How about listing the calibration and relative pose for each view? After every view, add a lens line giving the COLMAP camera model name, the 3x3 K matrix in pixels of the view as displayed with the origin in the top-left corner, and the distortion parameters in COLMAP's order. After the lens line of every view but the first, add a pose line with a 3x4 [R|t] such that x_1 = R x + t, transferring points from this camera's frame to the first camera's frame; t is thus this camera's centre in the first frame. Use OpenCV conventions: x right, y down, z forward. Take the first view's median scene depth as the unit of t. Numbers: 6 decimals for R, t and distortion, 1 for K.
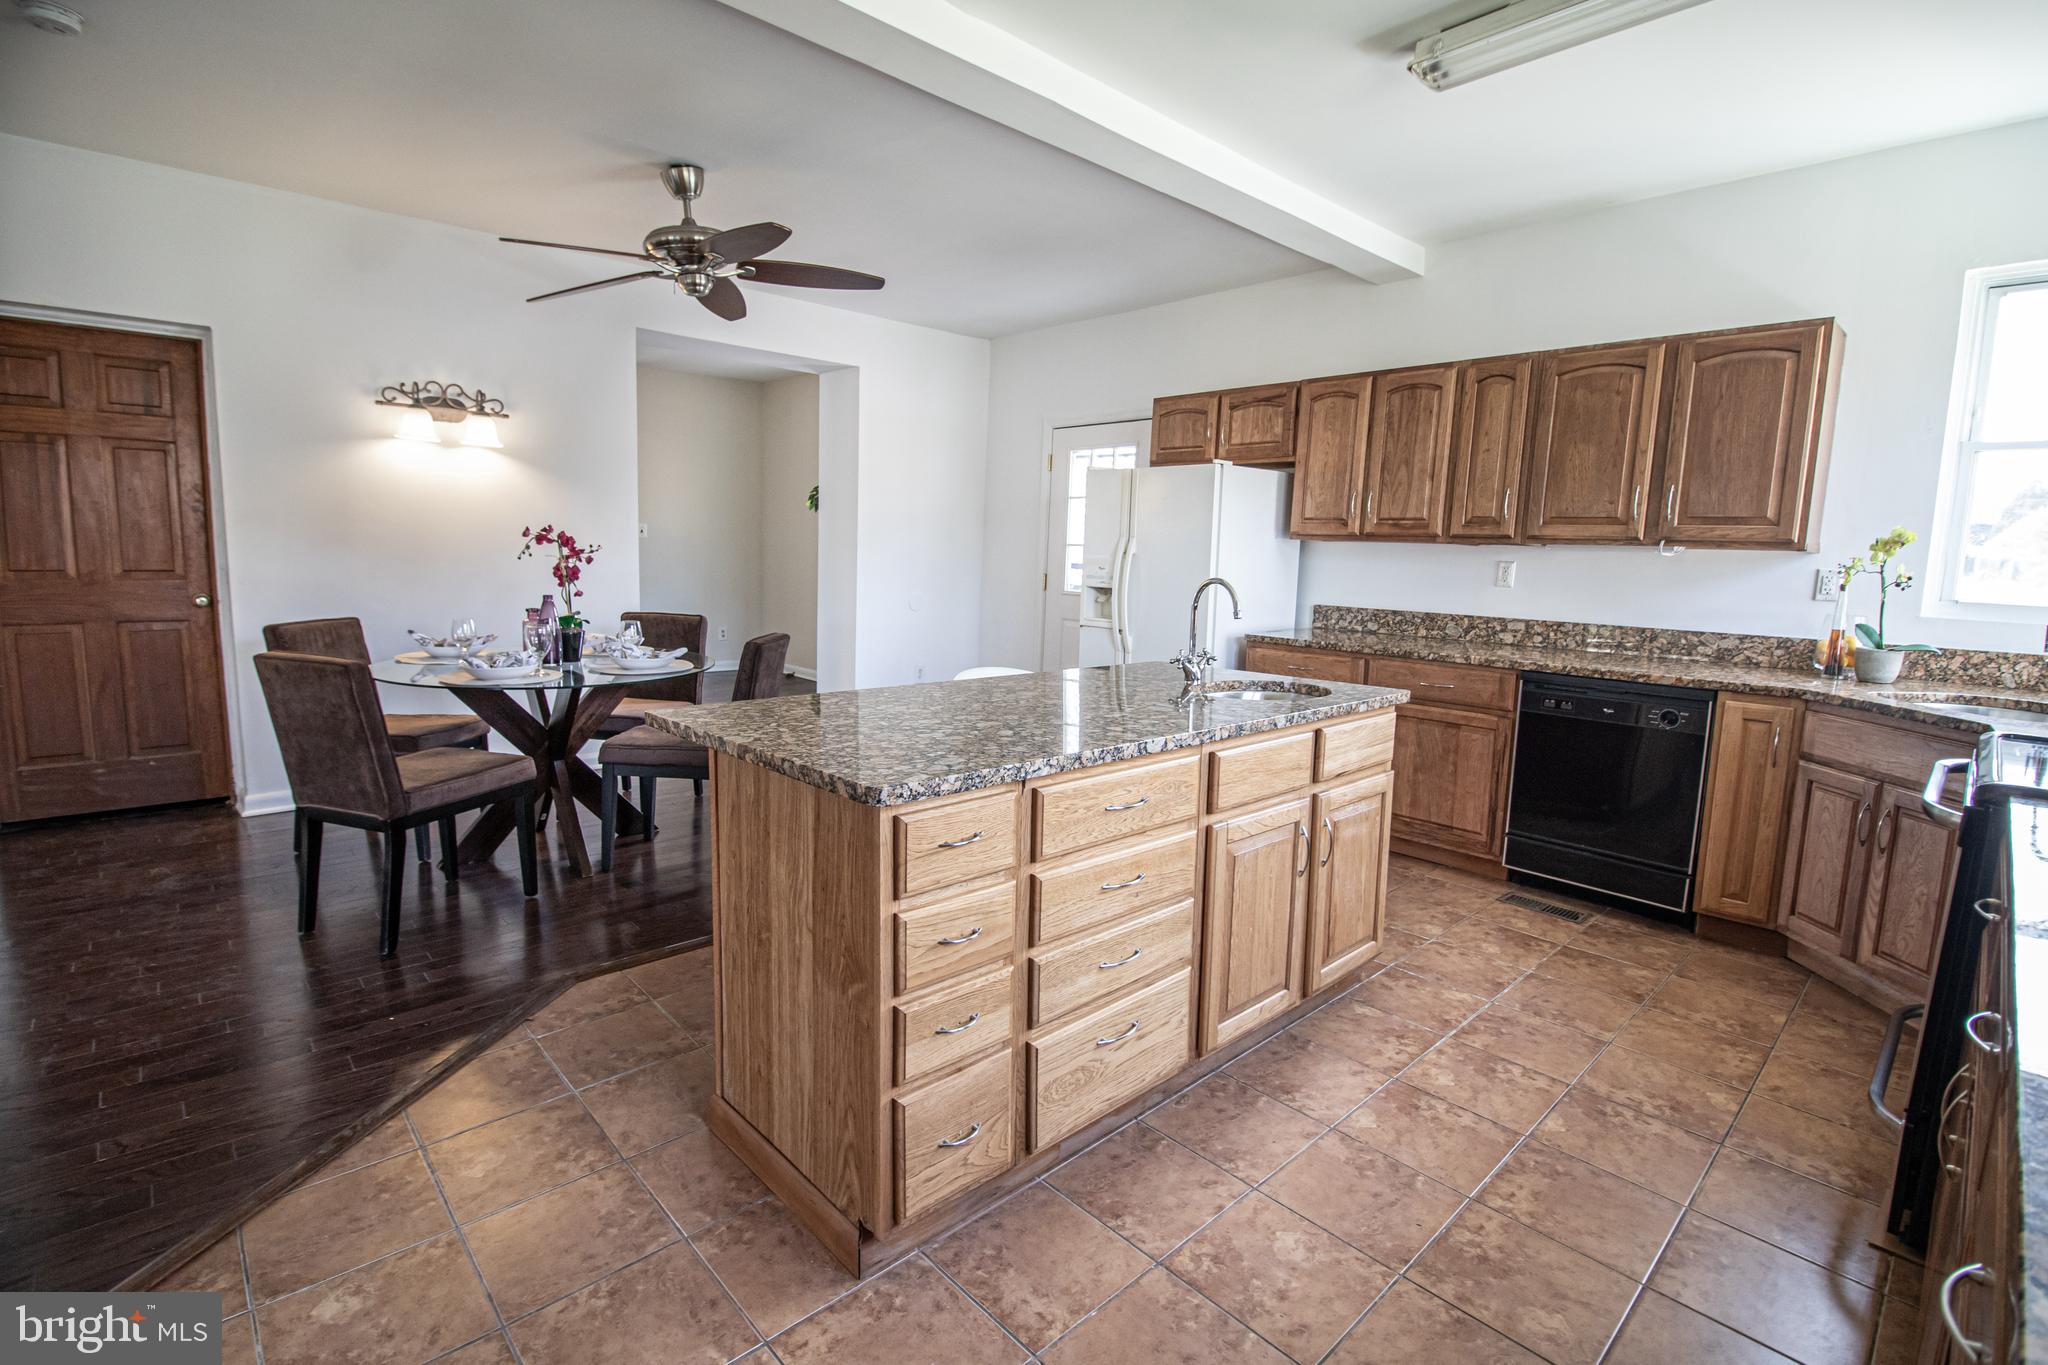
lens RADIAL K [[956.4, 0, 1024.0], [0, 956.4, 682.5], [0, 0, 1]] dist [-0.000342, -0.000192]
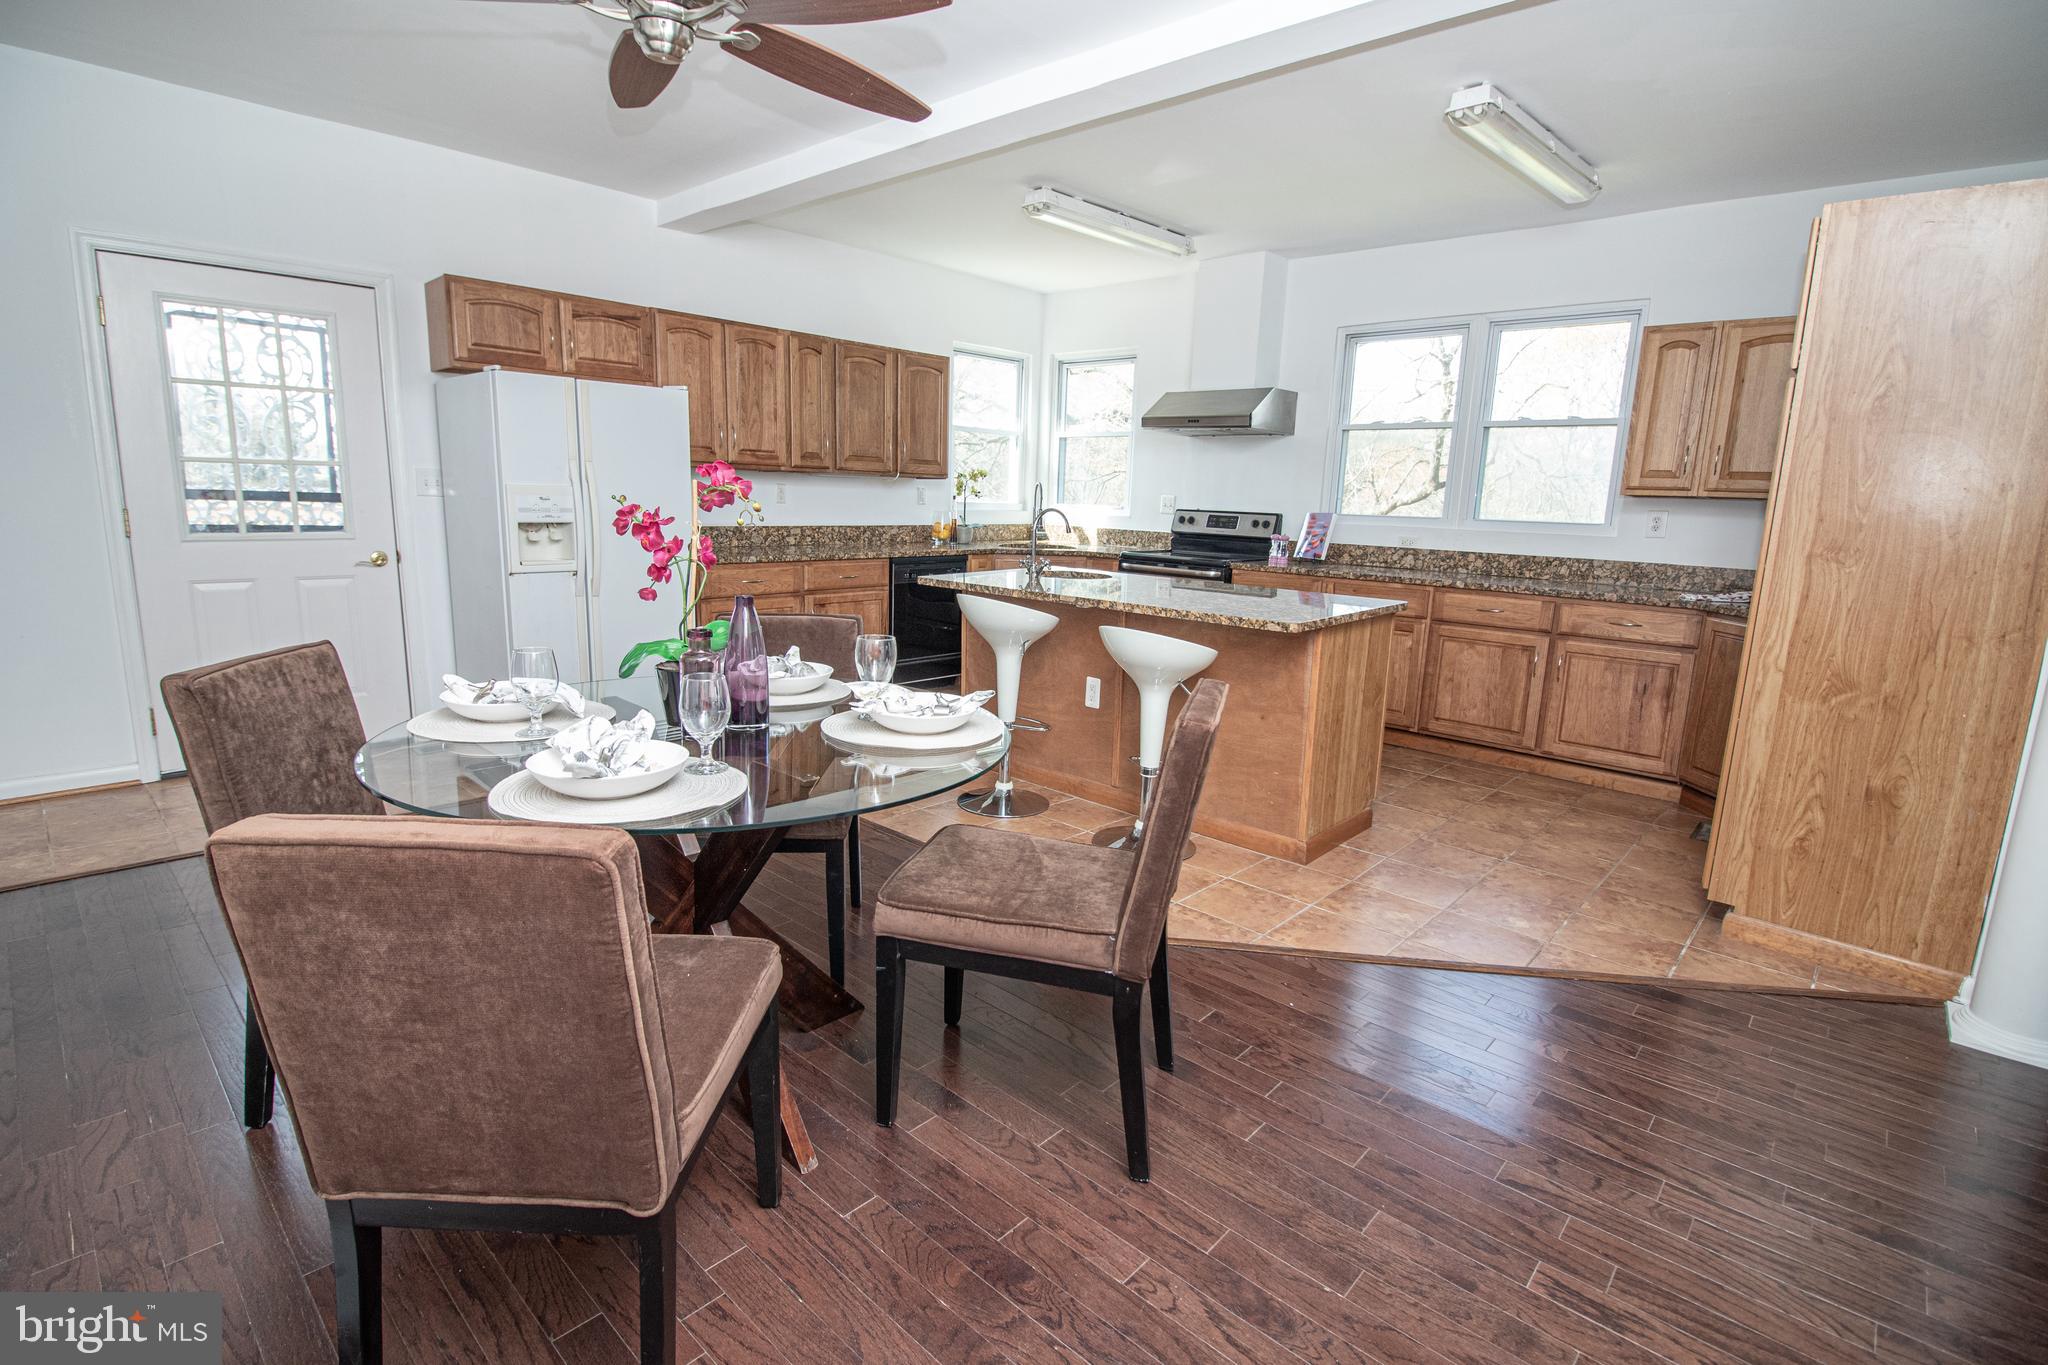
lens RADIAL K [[956.4, 0, 1024.0], [0, 956.4, 682.5], [0, 0, 1]] dist [-0.000342, -0.000192]
pose [[-0.077674, -0.226994, 0.970794, -0.893010], [0.104300, 0.966542, 0.234345, -0.135663], [-0.991508, 0.119456, -0.051400, 0.760422]]
